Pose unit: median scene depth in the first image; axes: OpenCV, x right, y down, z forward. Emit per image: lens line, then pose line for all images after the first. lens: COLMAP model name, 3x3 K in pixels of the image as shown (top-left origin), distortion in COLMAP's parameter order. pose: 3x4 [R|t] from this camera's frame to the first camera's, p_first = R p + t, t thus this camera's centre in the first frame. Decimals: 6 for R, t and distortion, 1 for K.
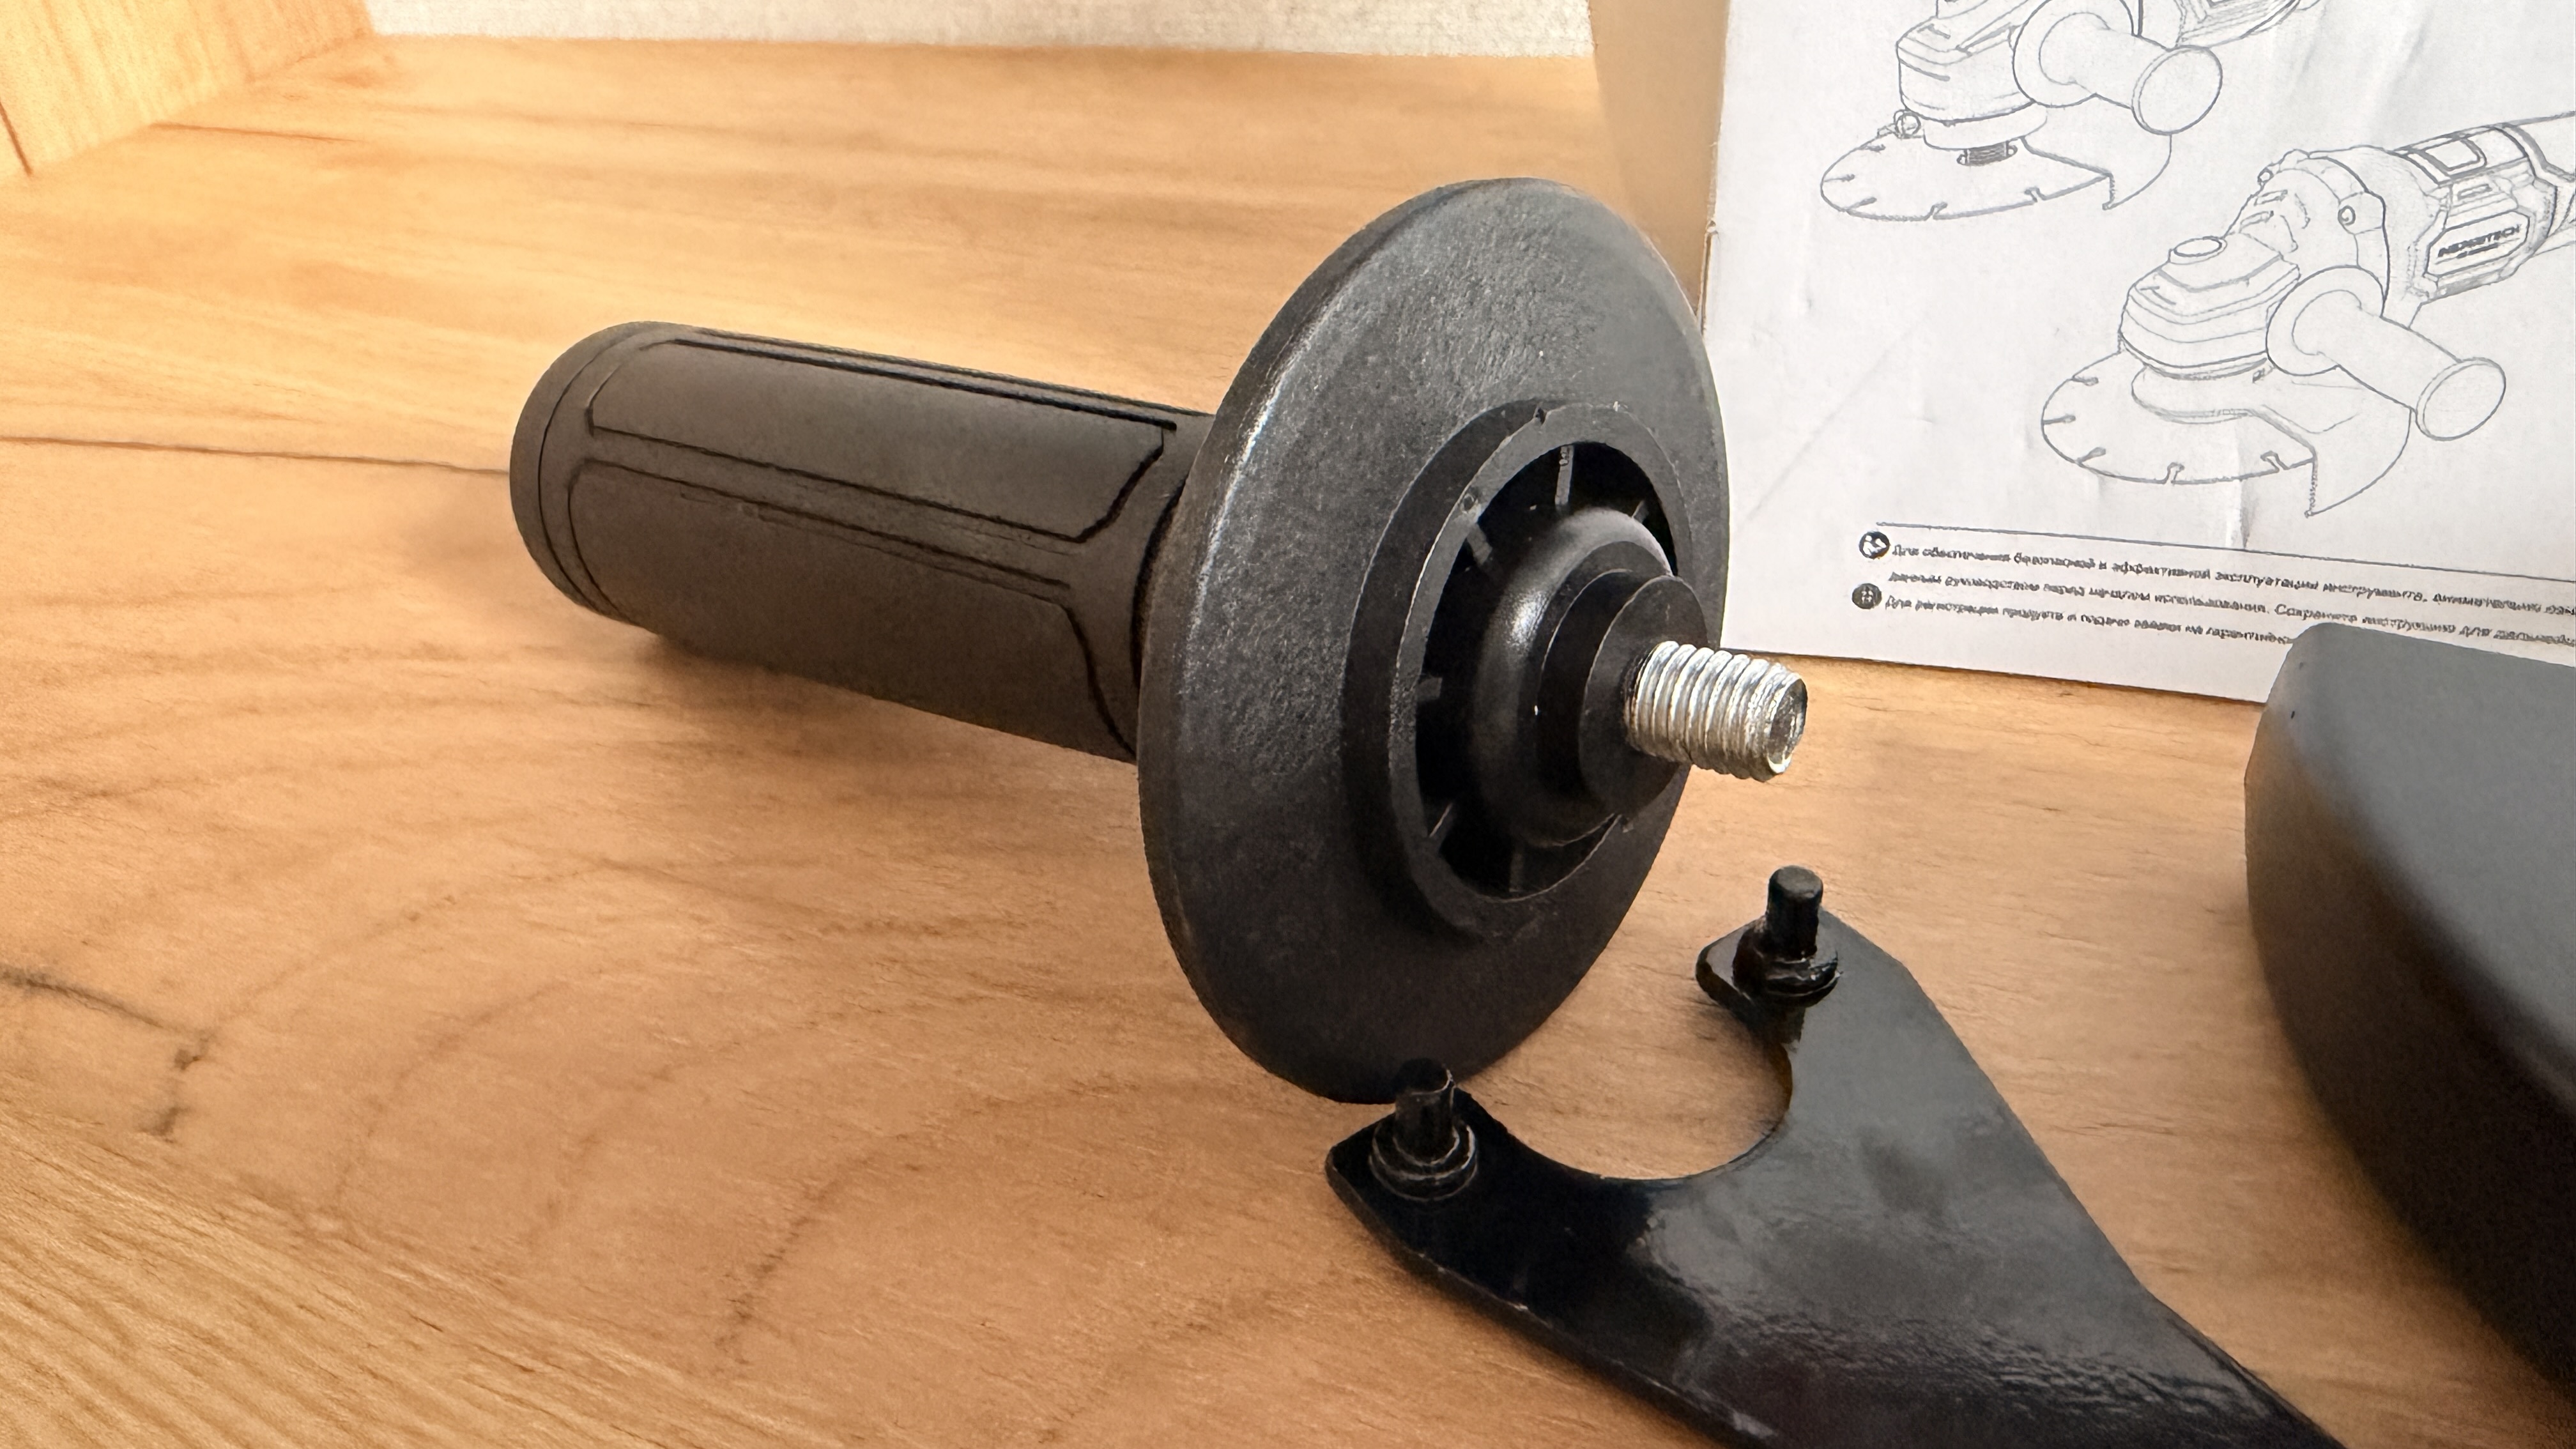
lens RADIAL K [[1900.6, 0, 1111.3], [0, 1900.6, 634.0], [0, 0, 1]] dist [0.009171, 0.004825]
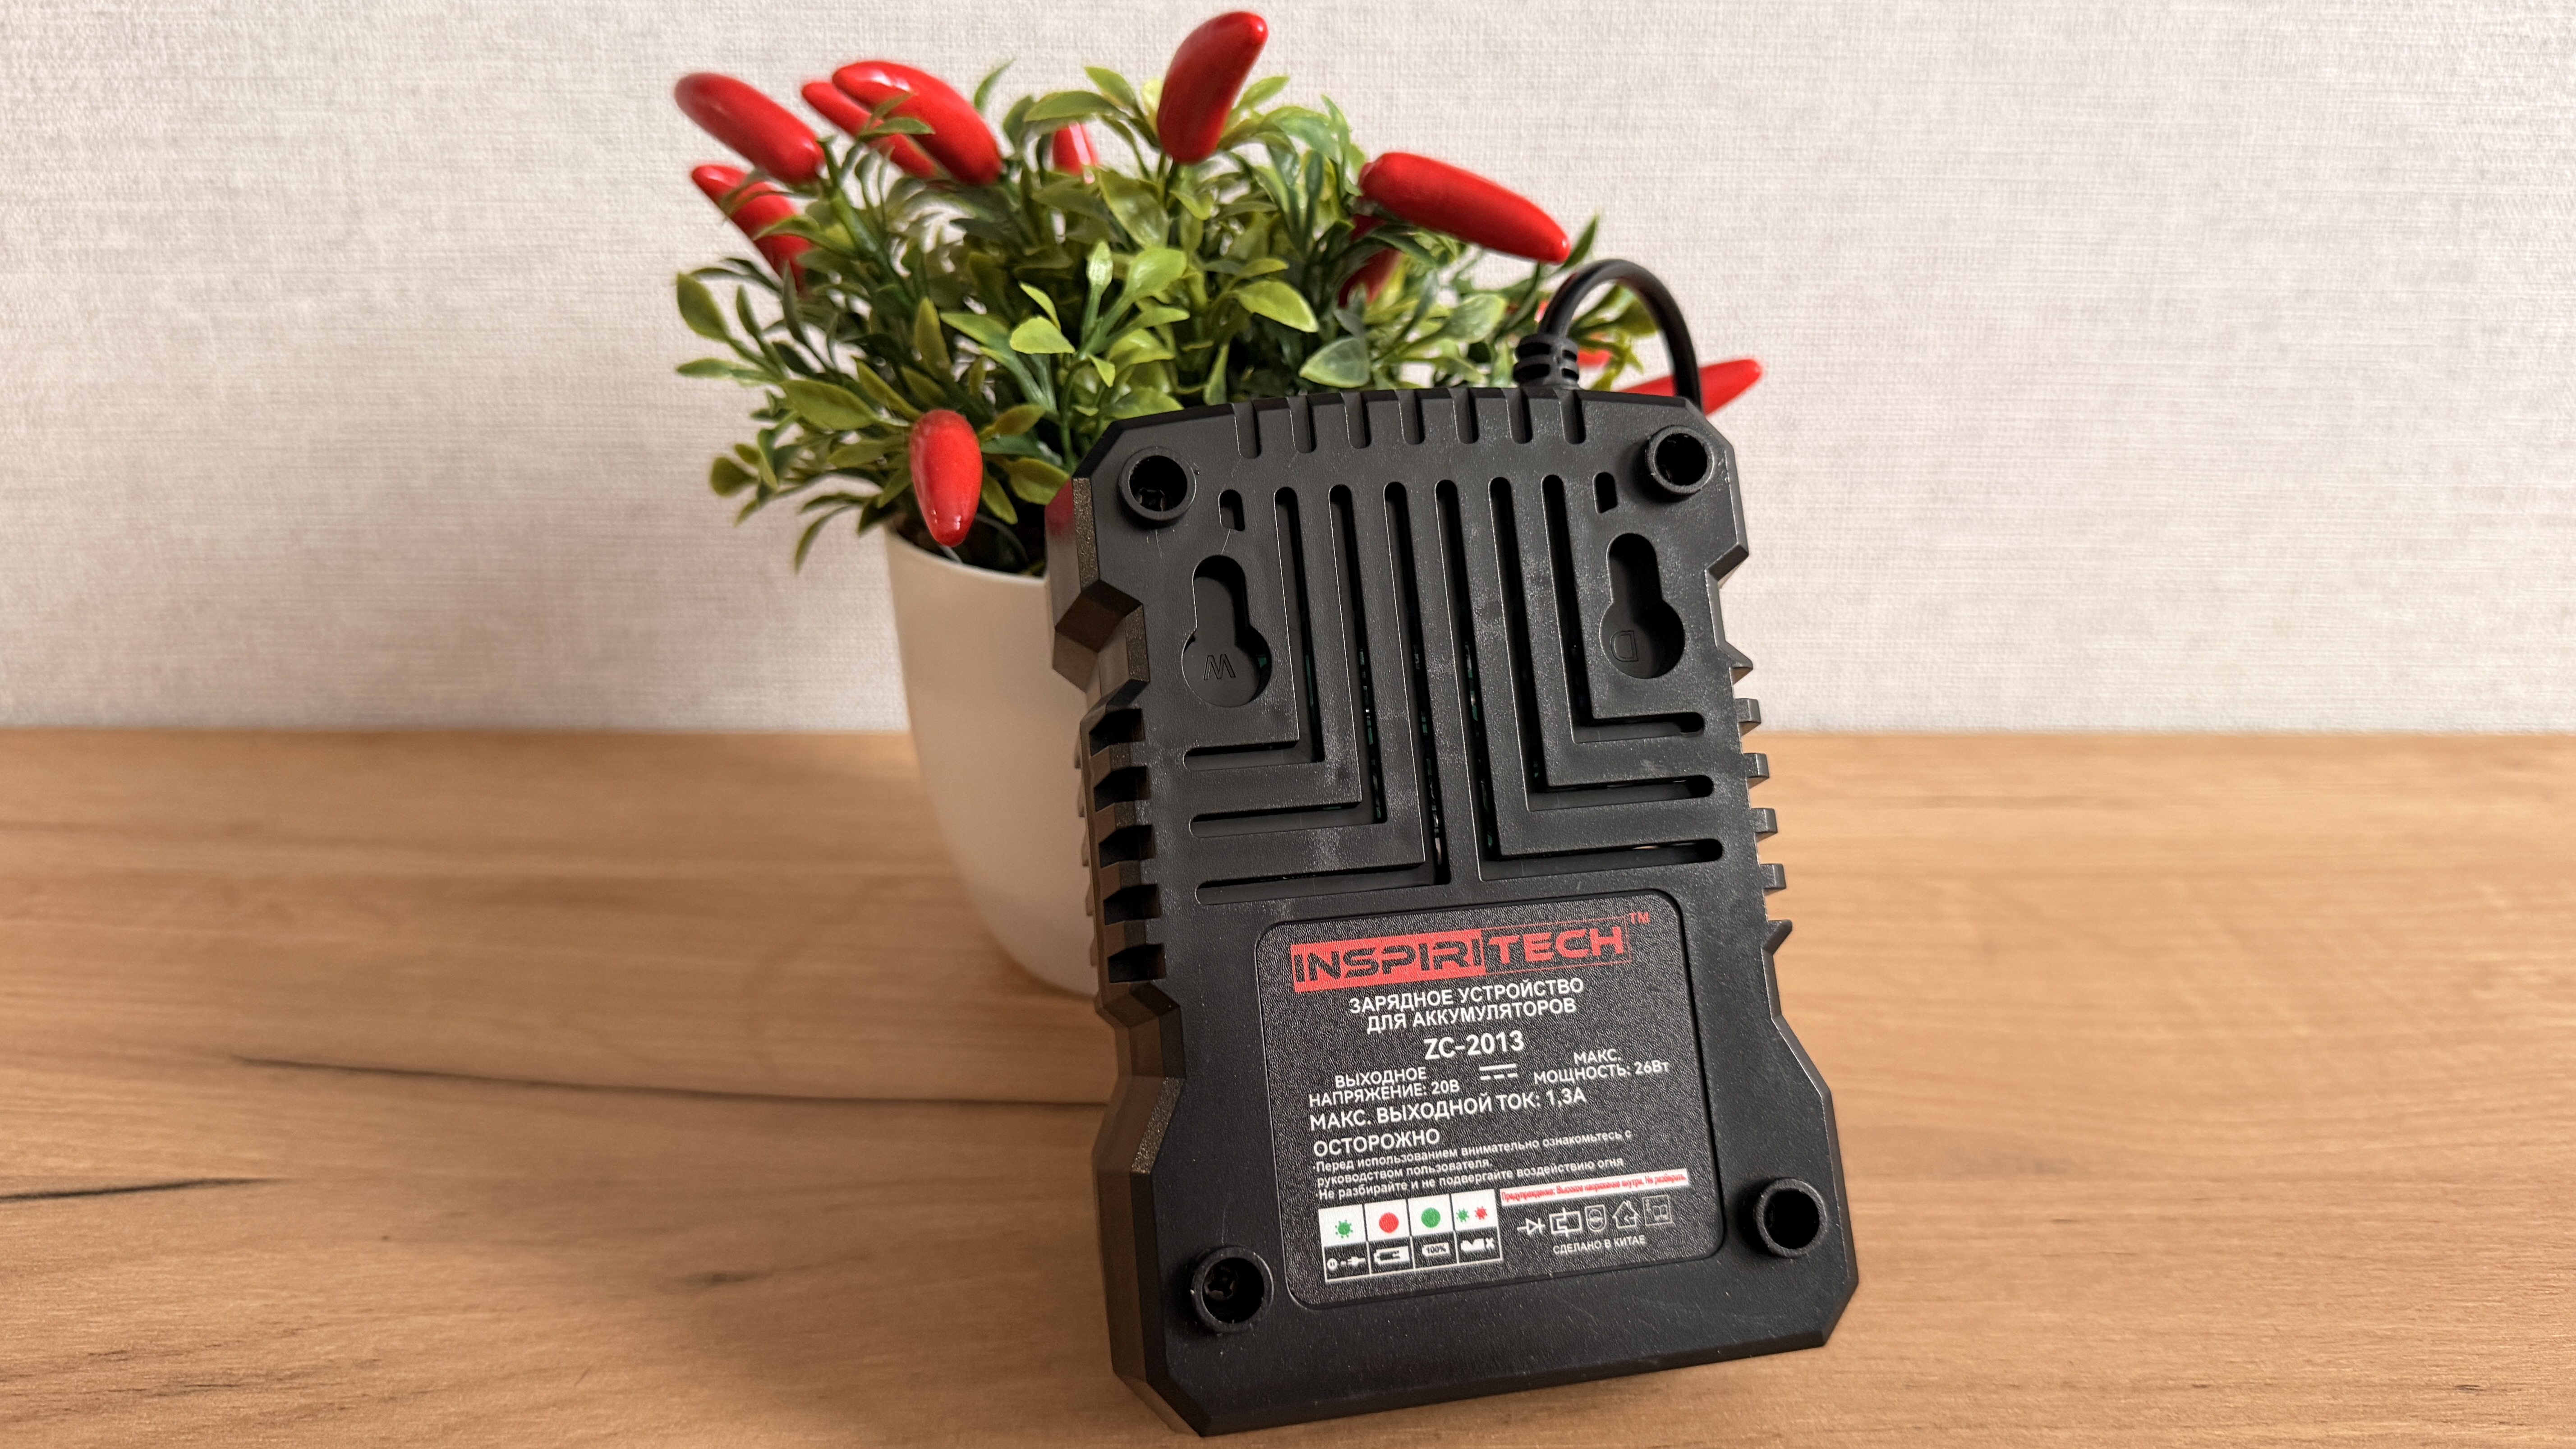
lens RADIAL K [[1909.8, 0, 1284.9], [0, 1909.8, 708.0], [0, 0, 1]] dist [-0.033035, 0.000628]
pose [[0.881013, -0.041185, 0.471296, -0.205113], [0.150852, 0.968658, -0.197346, -0.040914], [-0.448397, 0.244960, 0.859613, -0.415861]]
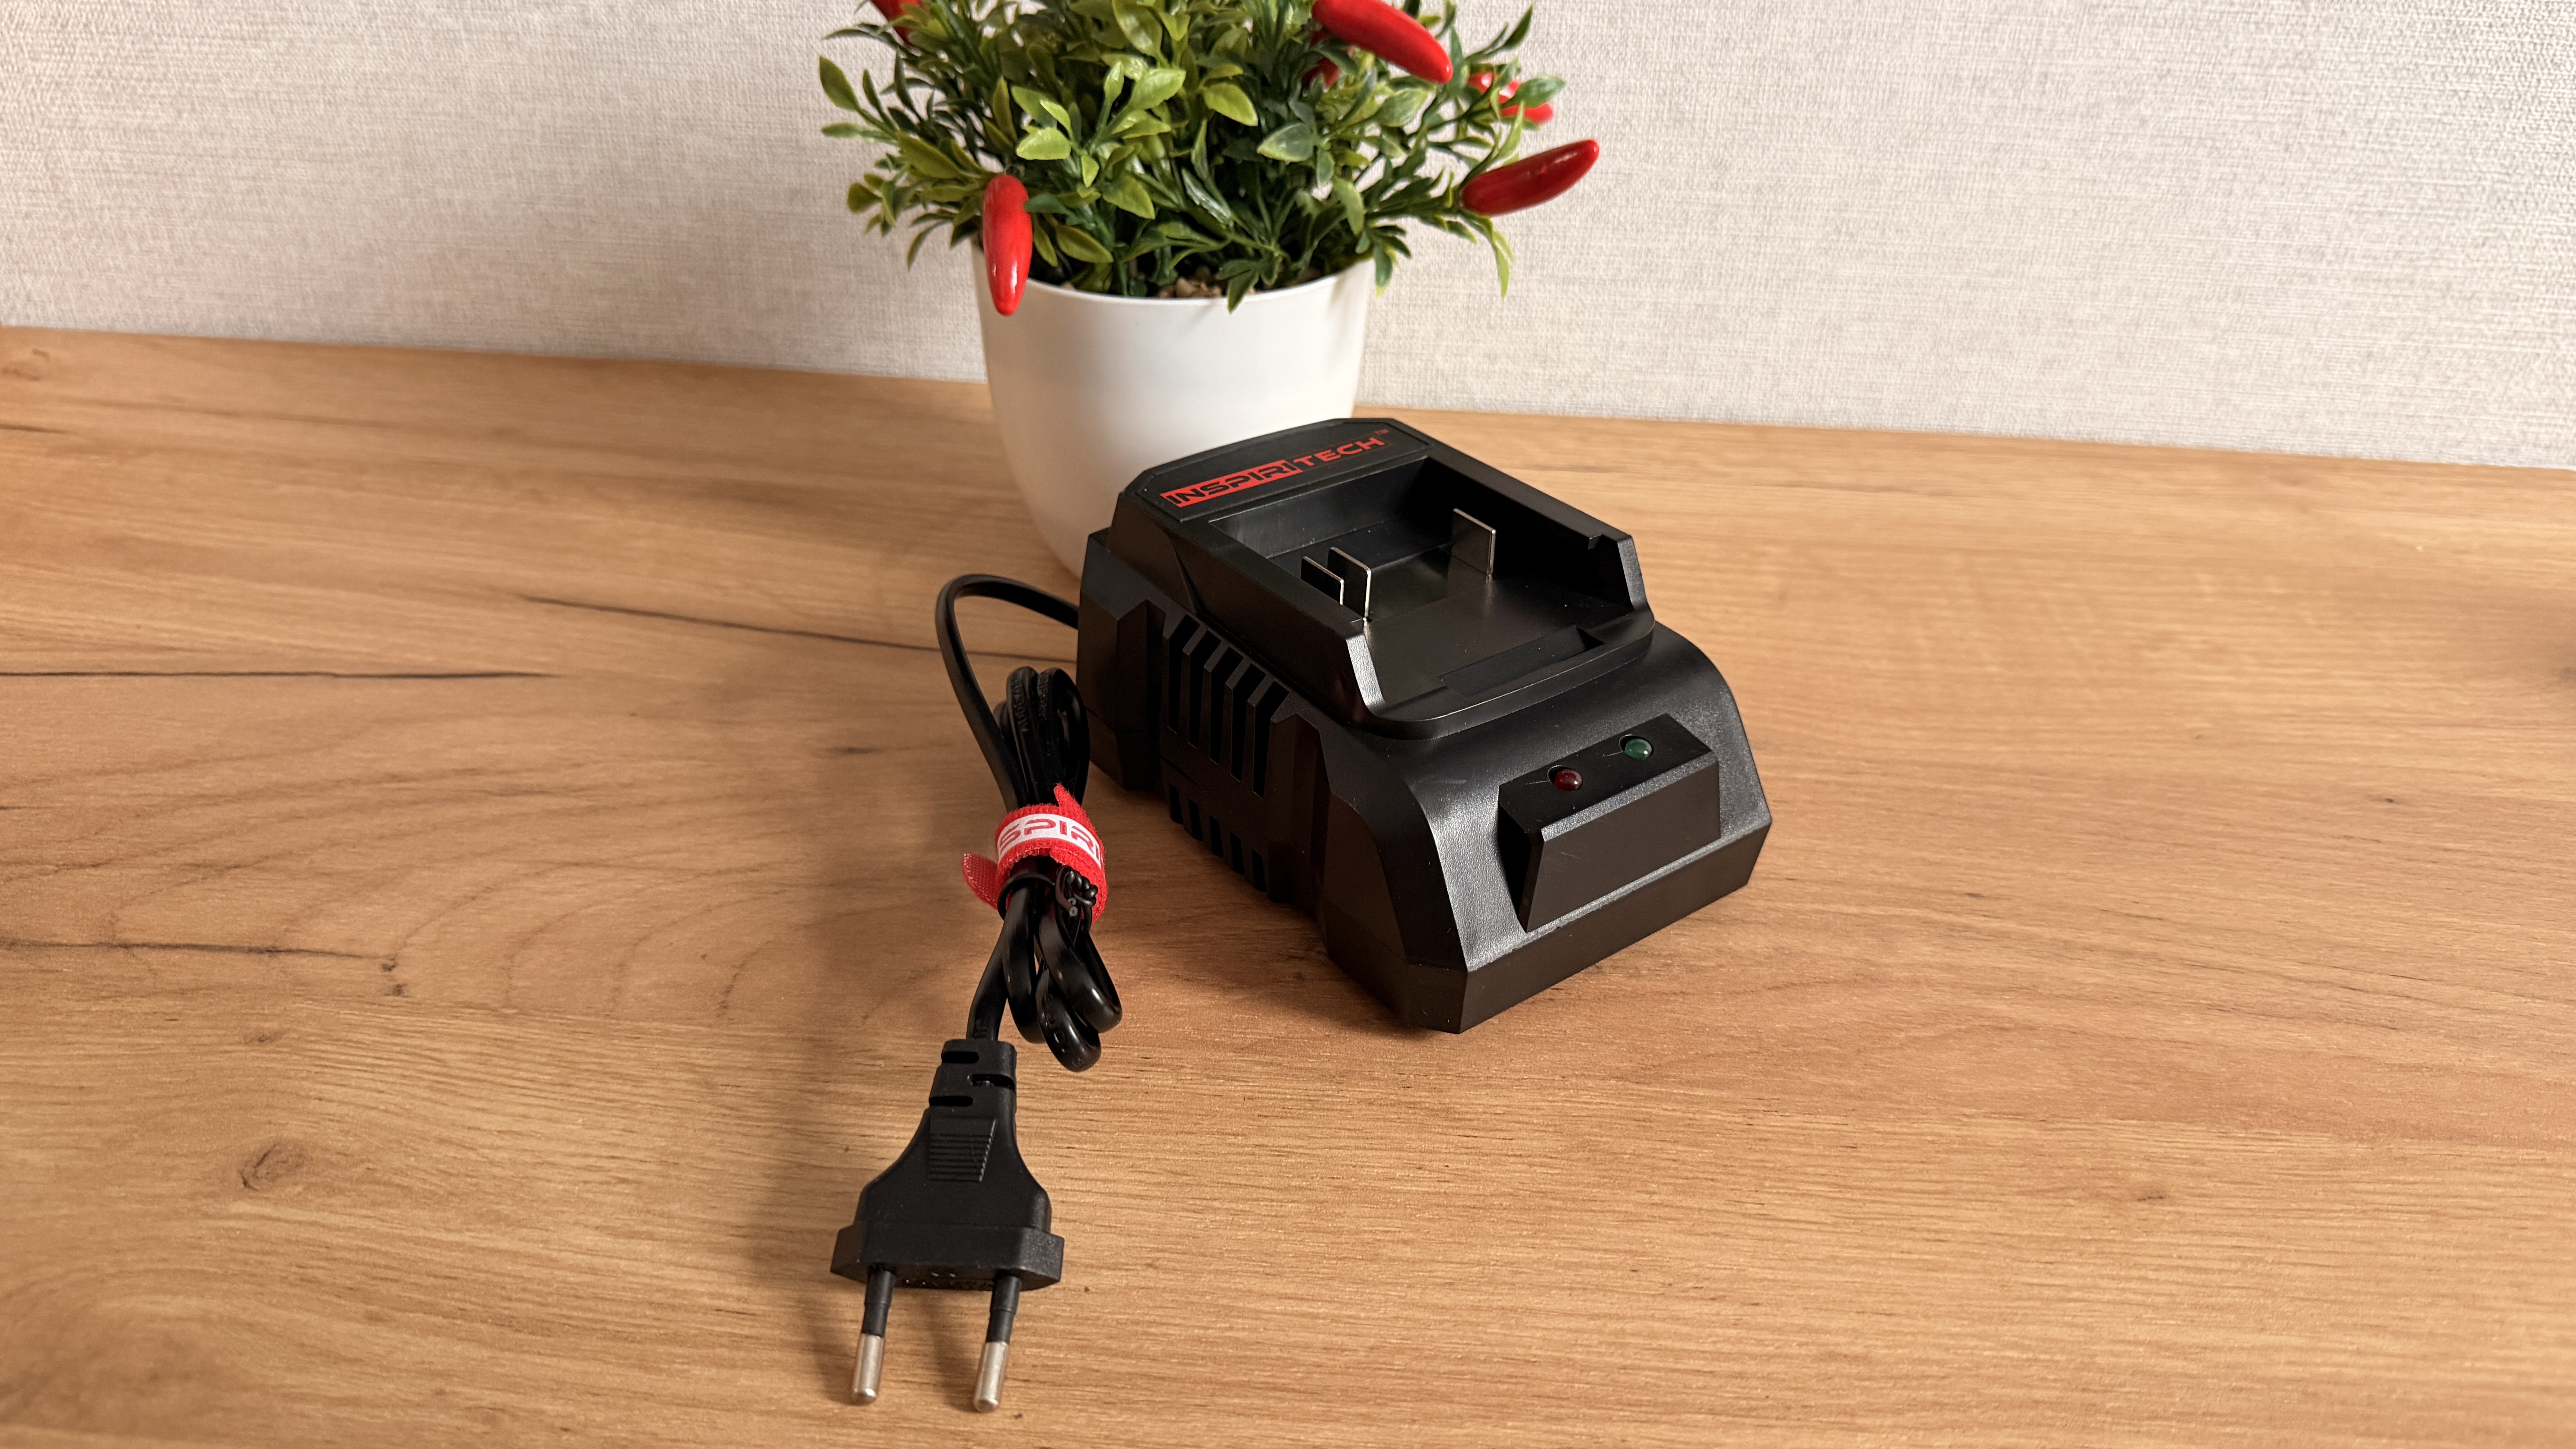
lens RADIAL K [[1862.7, 0, 1290.9], [0, 1862.7, 730.5], [0, 0, 1]] dist [-0.008779, -0.018803]
pose [[0.914746, -0.077329, 0.396559, -0.297860], [0.085839, 0.996302, -0.003728, 0.047549], [-0.394804, 0.037450, 0.918002, -1.010045]]
